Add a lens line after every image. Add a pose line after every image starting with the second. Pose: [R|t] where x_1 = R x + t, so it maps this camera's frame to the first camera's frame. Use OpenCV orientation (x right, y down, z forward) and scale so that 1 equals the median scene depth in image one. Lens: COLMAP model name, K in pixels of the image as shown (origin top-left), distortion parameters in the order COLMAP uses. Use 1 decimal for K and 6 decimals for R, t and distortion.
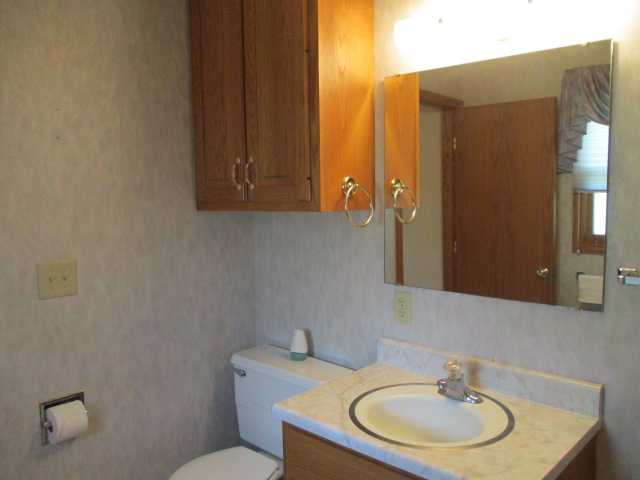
lens RADIAL K [[538.4, 0, 324.3], [0, 538.4, 235.7], [0, 0, 1]] dist [-0.007824, -0.013443]
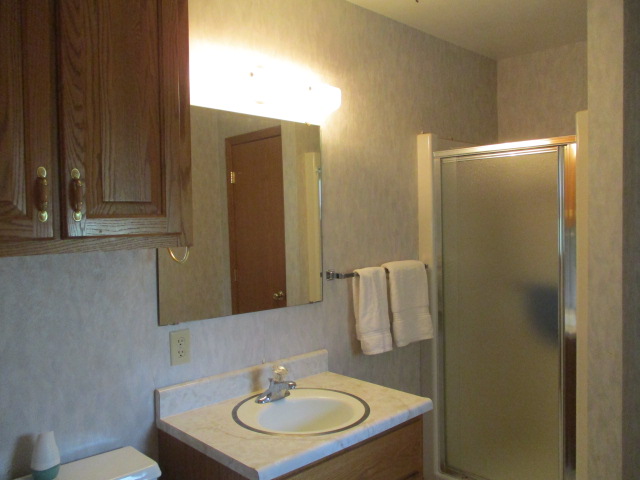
lens RADIAL K [[538.4, 0, 324.3], [0, 538.4, 235.7], [0, 0, 1]] dist [-0.007824, -0.013443]
pose [[0.062948, -0.016378, 0.997882, -0.915775], [0.098704, 0.995066, 0.010105, -0.052517], [-0.993124, 0.097859, 0.064254, 0.796297]]
